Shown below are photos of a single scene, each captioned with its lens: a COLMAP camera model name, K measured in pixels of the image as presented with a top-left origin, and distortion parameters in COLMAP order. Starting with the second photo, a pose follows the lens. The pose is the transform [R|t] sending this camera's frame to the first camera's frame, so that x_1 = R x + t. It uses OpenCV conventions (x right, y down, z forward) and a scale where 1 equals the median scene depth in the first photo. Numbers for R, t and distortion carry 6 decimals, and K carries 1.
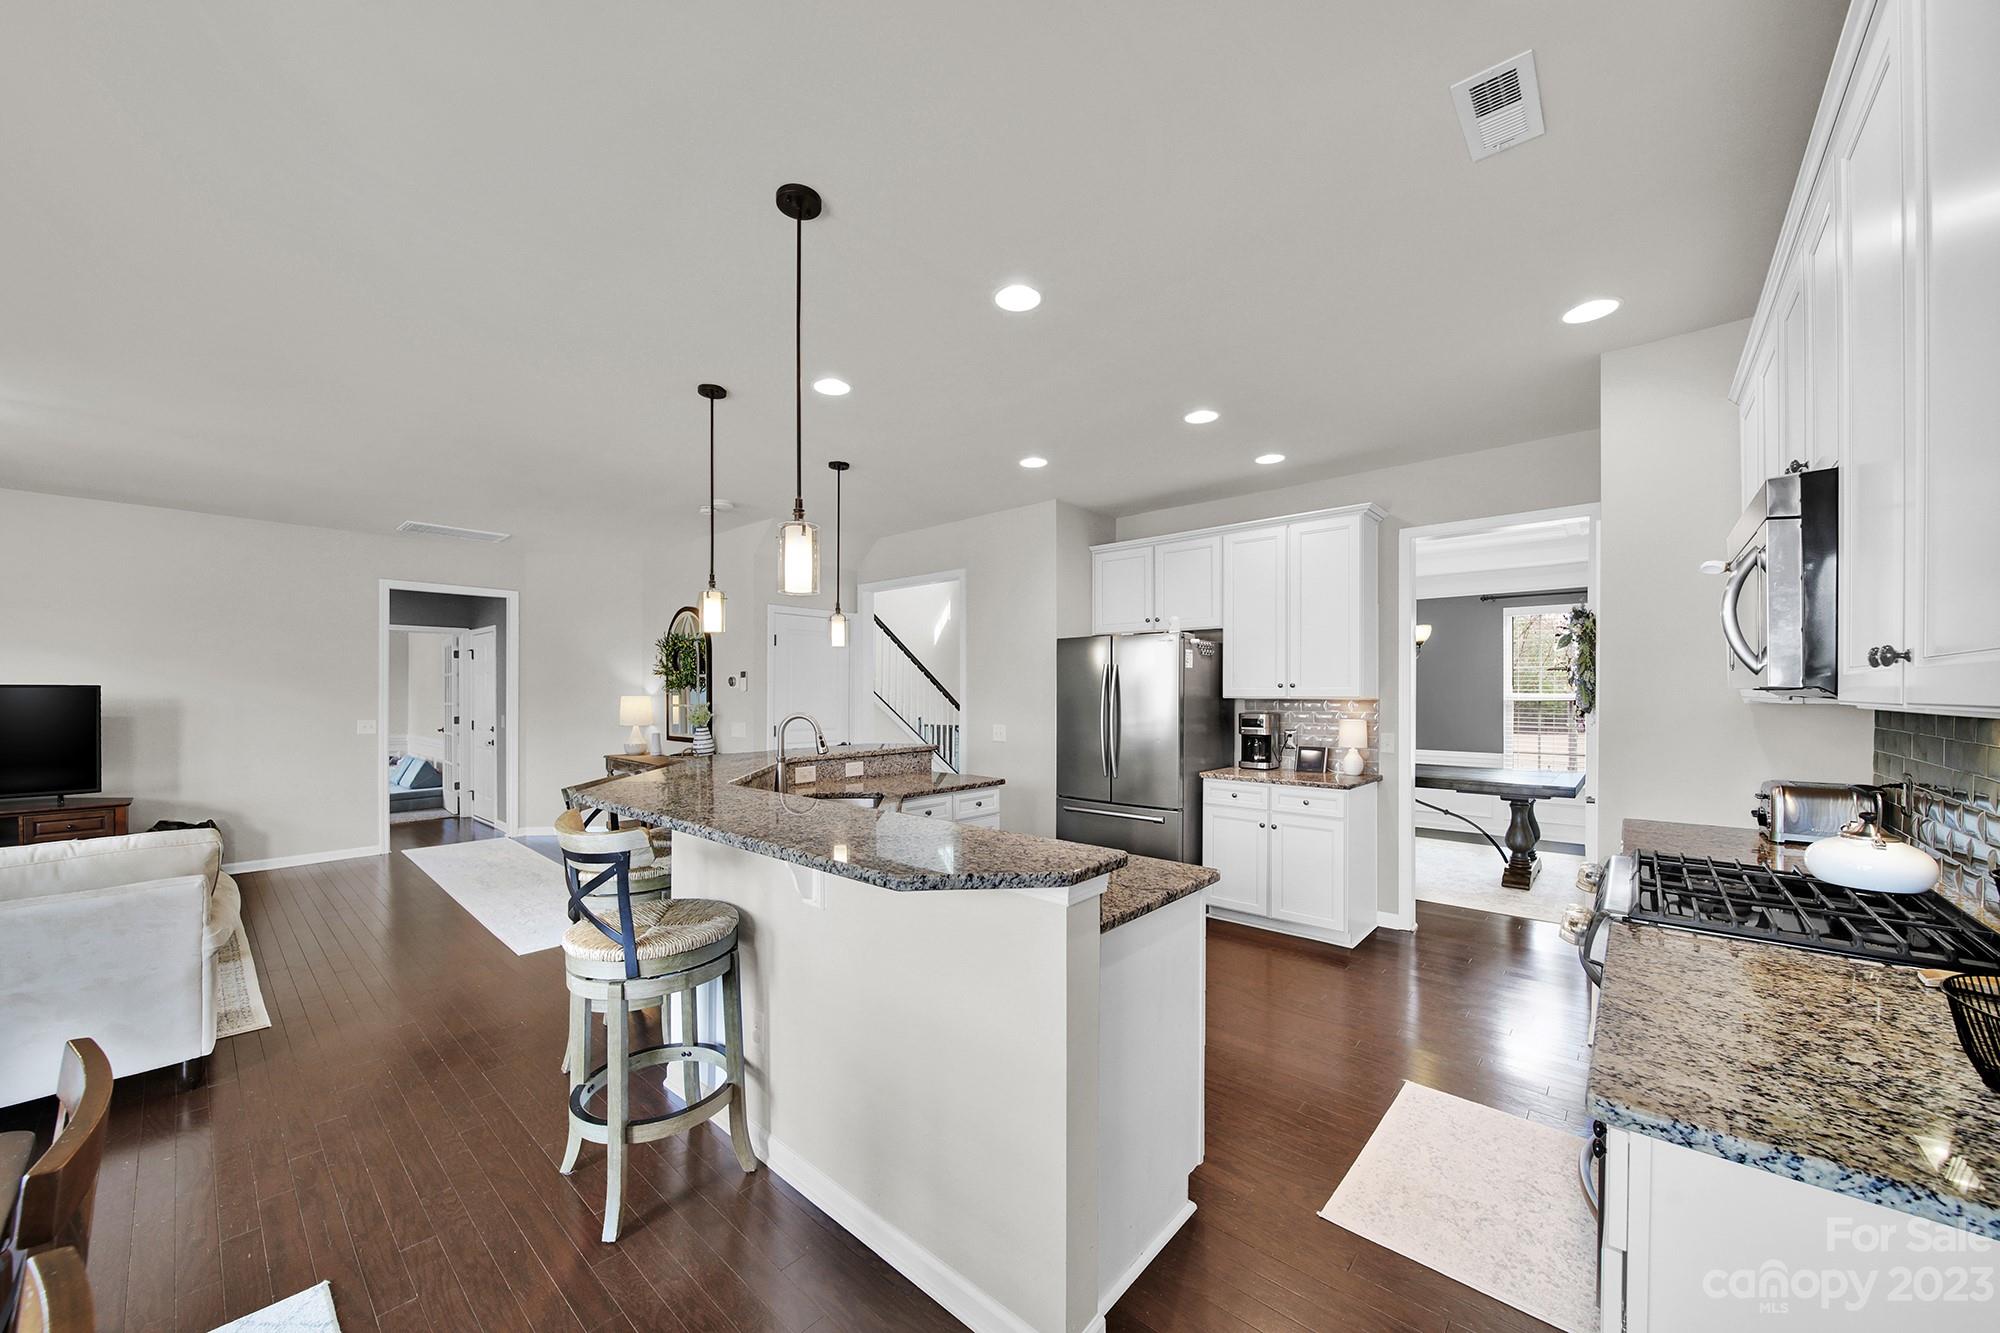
lens RADIAL K [[709.8, 0, 1006.7], [0, 709.8, 657.7], [0, 0, 1]] dist [-0.000533, -0.000186]
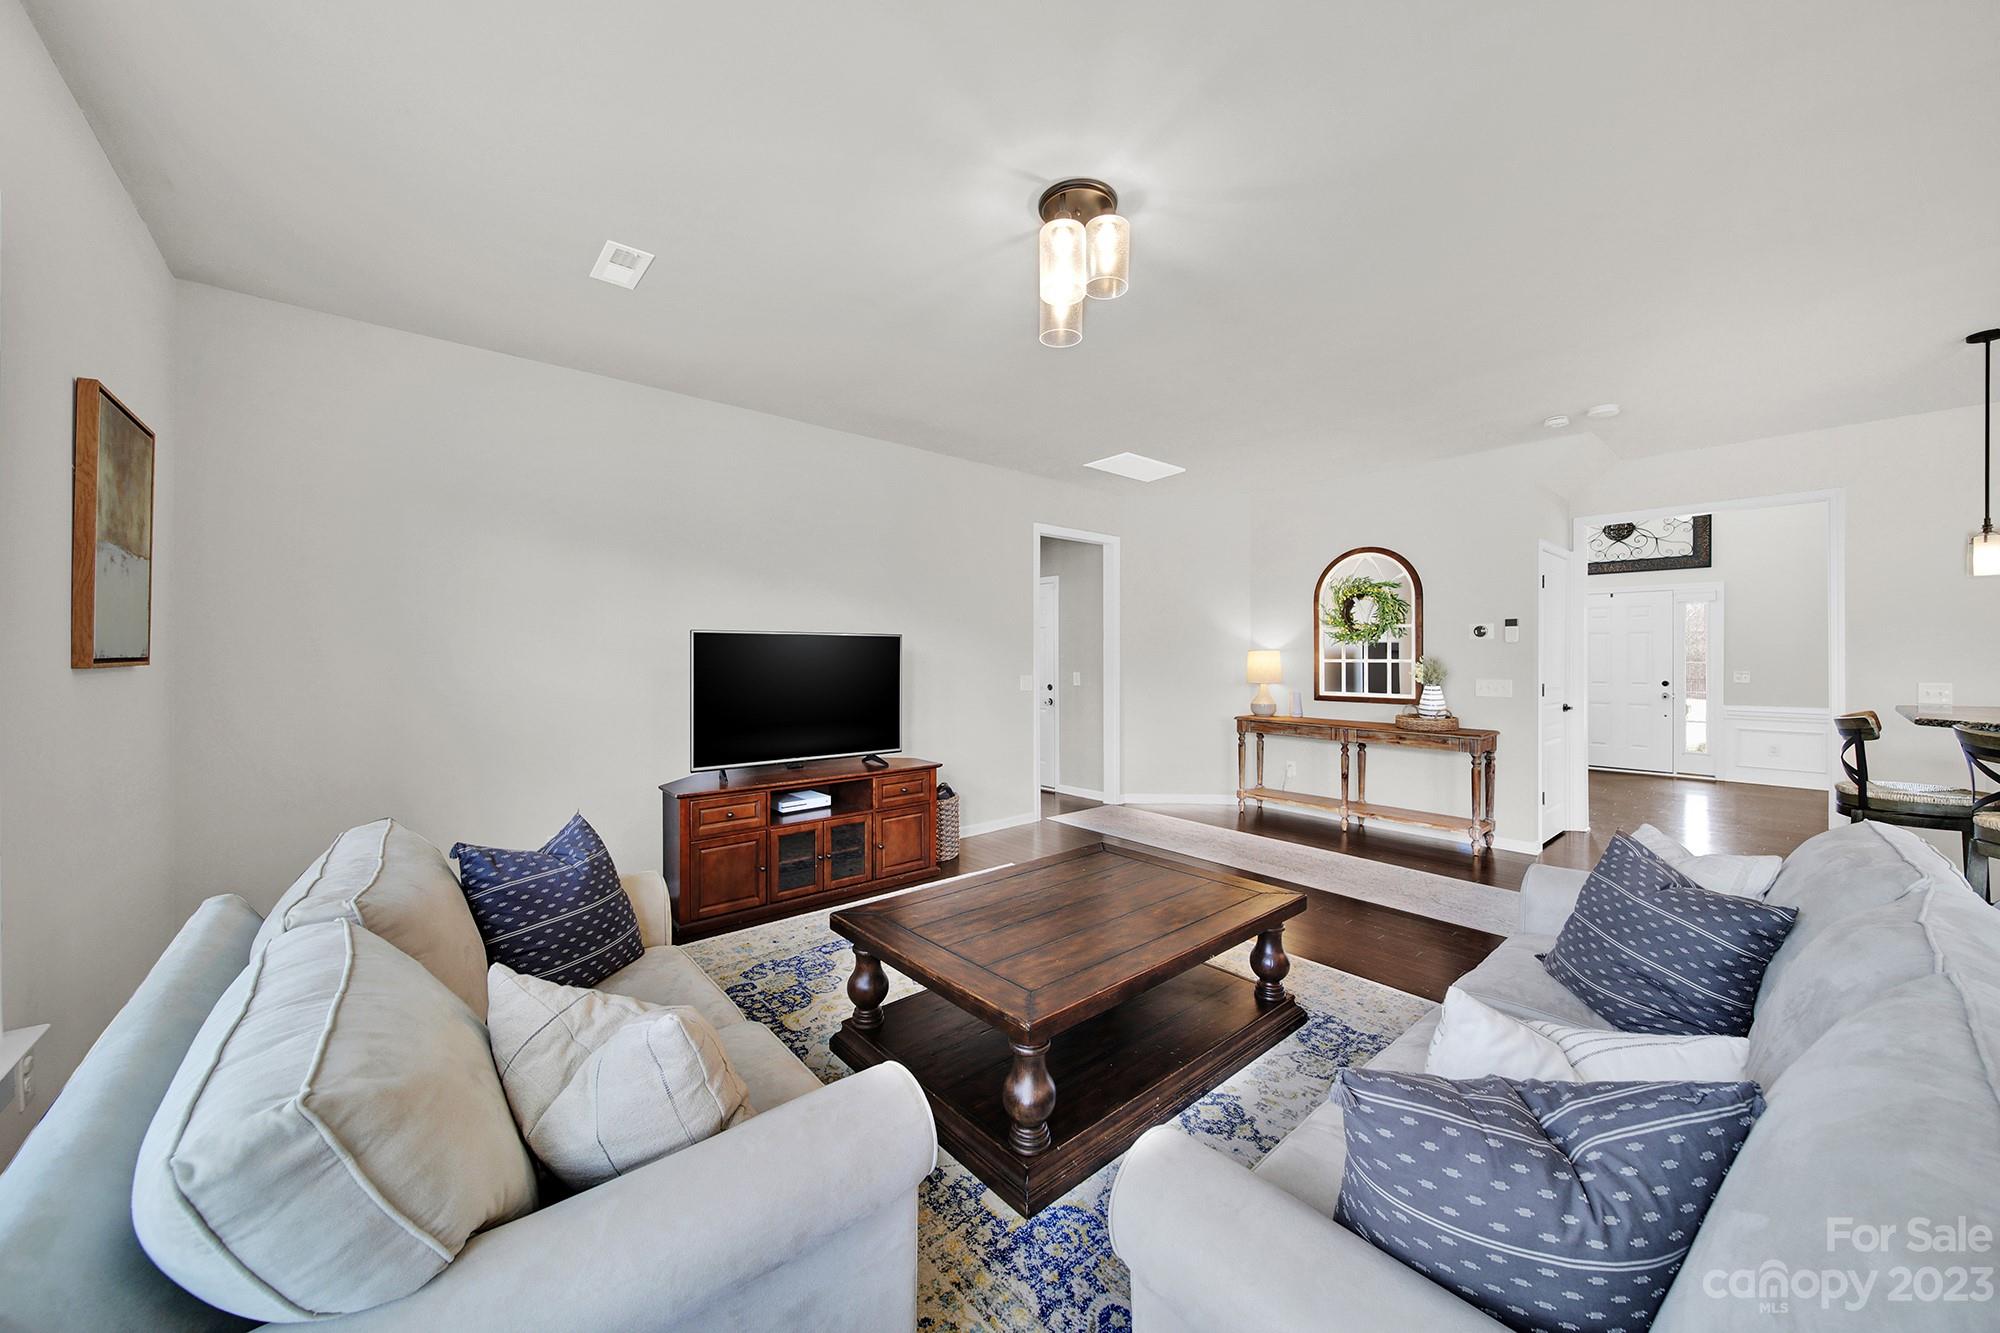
lens RADIAL K [[709.8, 0, 1006.7], [0, 709.8, 657.7], [0, 0, 1]] dist [-0.000533, -0.000186]
pose [[0.990958, -0.000561, -0.134173, -1.028447], [0.007836, 0.998526, 0.053701, 0.017786], [0.133945, -0.054267, 0.989502, 0.087124]]
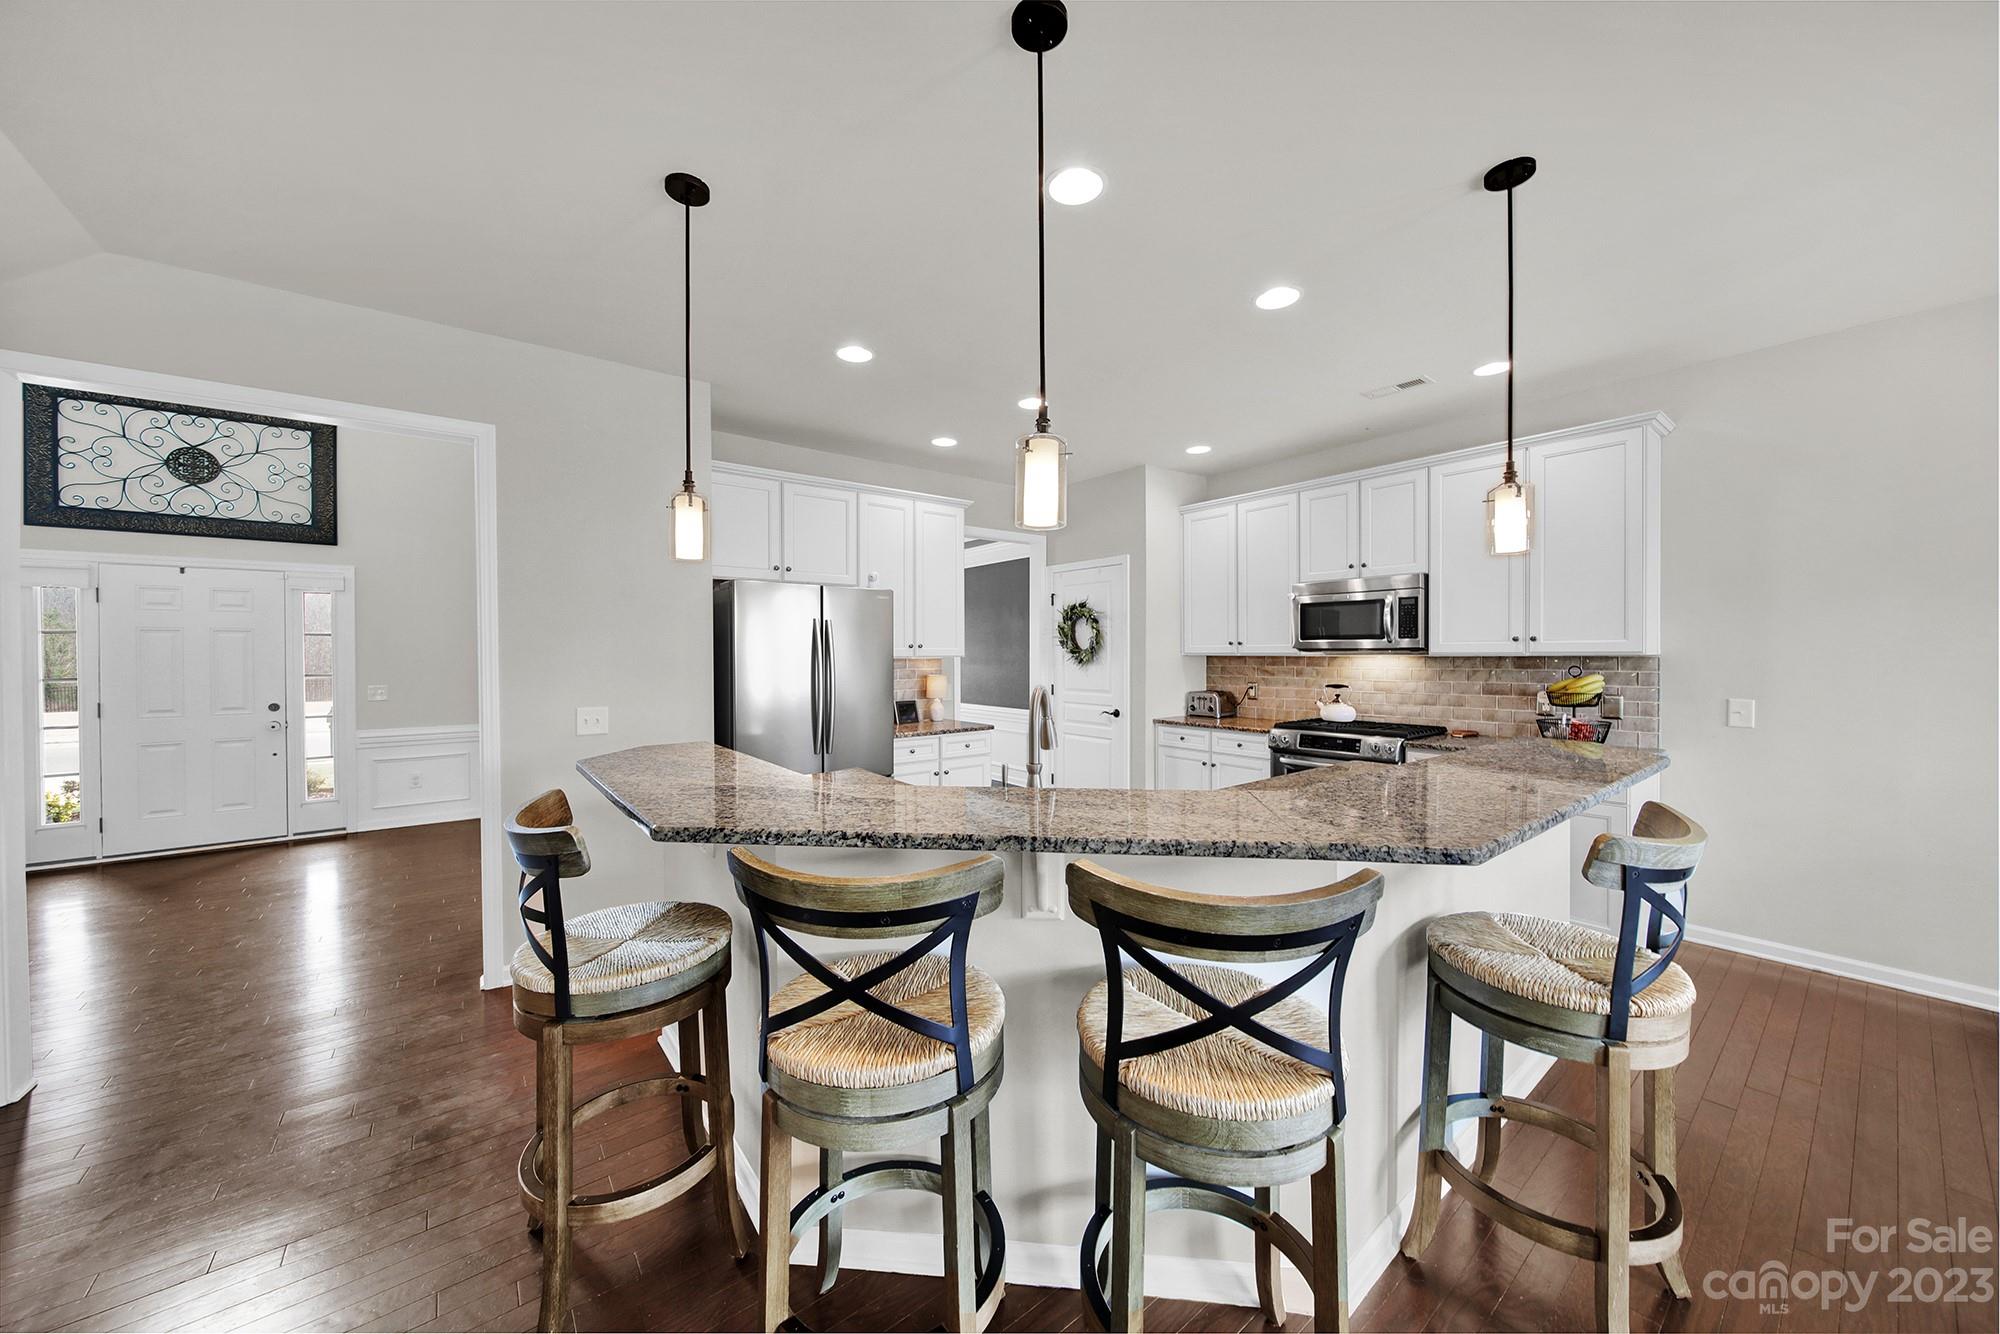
lens RADIAL K [[703.3, 0, 1006.1], [0, 703.3, 655.1], [0, 0, 1]] dist [-0.000640, -0.000085]
pose [[0.186317, -0.003990, 0.982482, -0.598066], [-0.046406, 0.998840, 0.012857, 0.027607], [-0.981393, -0.047988, 0.185916, 0.592407]]
